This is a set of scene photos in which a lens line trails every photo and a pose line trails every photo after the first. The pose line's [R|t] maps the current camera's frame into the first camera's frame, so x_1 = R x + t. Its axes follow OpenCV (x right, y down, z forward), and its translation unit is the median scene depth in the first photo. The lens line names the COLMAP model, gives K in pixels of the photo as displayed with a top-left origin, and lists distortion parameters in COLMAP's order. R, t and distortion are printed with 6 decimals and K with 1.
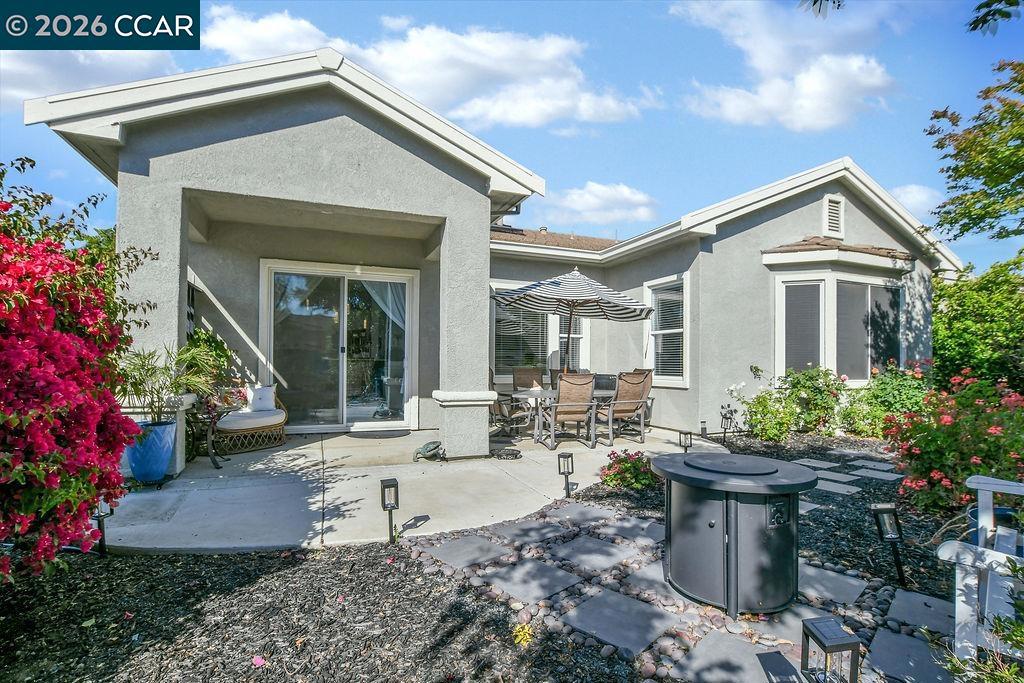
lens RADIAL K [[478.9, 0, 502.2], [0, 478.9, 356.6], [0, 0, 1]] dist [-0.021388, 0.001680]
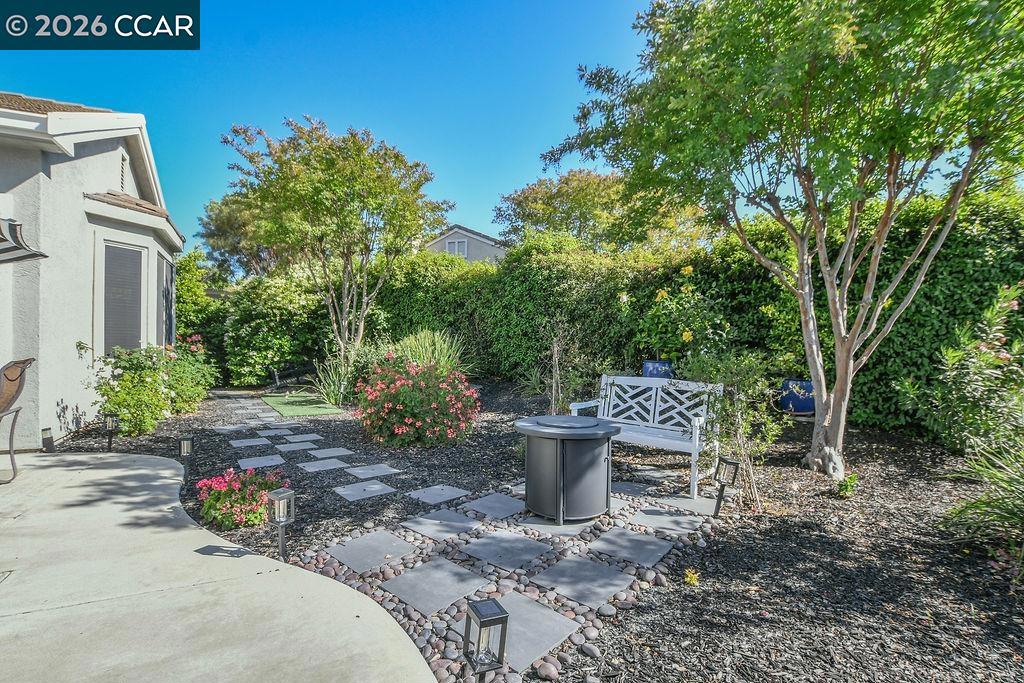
lens RADIAL K [[478.9, 0, 509.1], [0, 478.9, 349.0], [0, 0, 1]] dist [-0.021388, 0.001680]
pose [[-0.103489, -0.024755, 0.994323, -0.318806], [-0.028367, 0.999357, 0.021927, -0.009657], [-0.994226, -0.025937, -0.104125, 0.451053]]
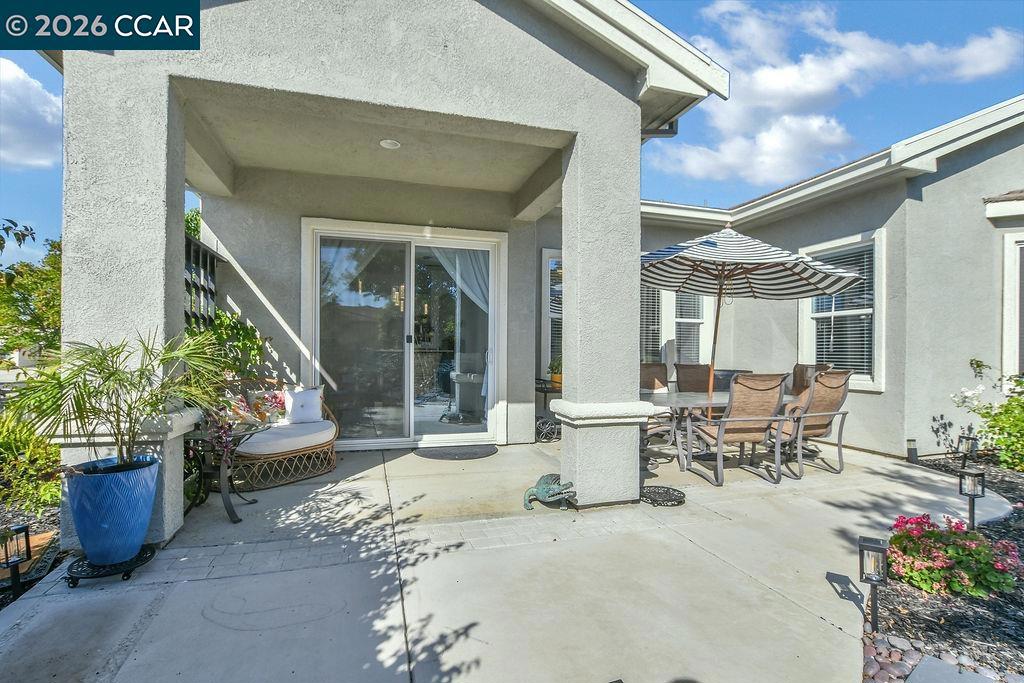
lens RADIAL K [[478.9, 0, 509.6], [0, 478.9, 348.3], [0, 0, 1]] dist [-0.021388, 0.001680]
pose [[0.996714, -0.001218, -0.080990, -0.120595], [0.001700, 0.999981, 0.005878, -0.004227], [0.080981, -0.005996, 0.996698, 0.274049]]
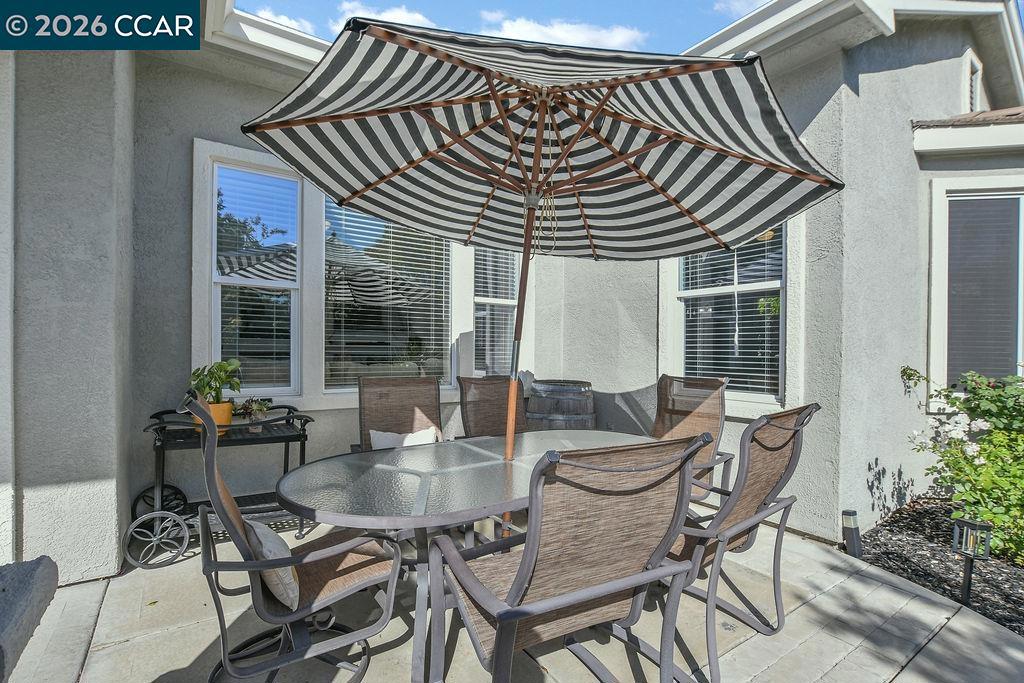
lens RADIAL K [[478.9, 0, 511.4], [0, 478.9, 351.6], [0, 0, 1]] dist [-0.021388, 0.001680]
pose [[0.972134, -0.003014, 0.234408, 0.059898], [-0.001980, 0.999776, 0.021067, -0.004997], [-0.234419, -0.020944, 0.971910, 0.728718]]
